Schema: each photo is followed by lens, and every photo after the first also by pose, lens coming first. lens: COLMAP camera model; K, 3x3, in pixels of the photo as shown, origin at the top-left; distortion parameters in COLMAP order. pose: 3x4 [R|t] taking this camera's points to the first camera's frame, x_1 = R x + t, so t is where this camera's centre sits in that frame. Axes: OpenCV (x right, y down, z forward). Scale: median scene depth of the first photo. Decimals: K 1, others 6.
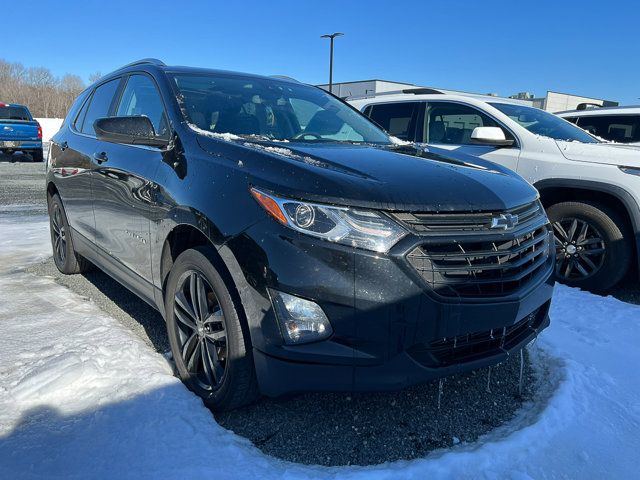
lens RADIAL K [[479.2, 0, 320.7], [0, 479.2, 240.1], [0, 0, 1]] dist [0.052515, -0.059283]
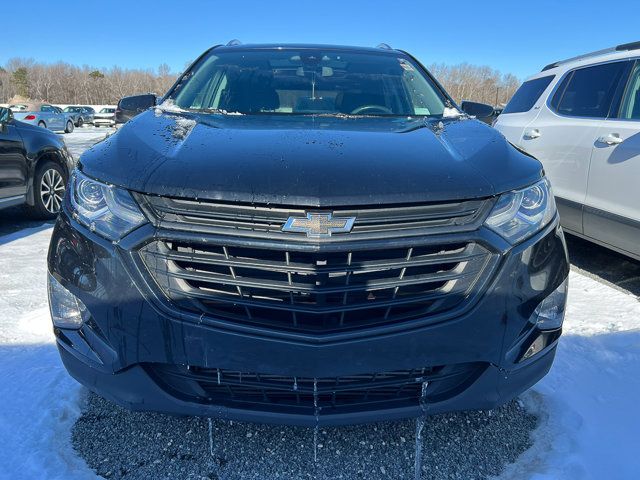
lens RADIAL K [[479.2, 0, 319.9], [0, 479.2, 240.3], [0, 0, 1]] dist [0.052515, -0.059283]
pose [[0.800980, 0.129555, -0.584505, 0.823867], [-0.114440, 0.991435, 0.062928, -0.062139], [0.587651, 0.016486, 0.808946, 0.492294]]
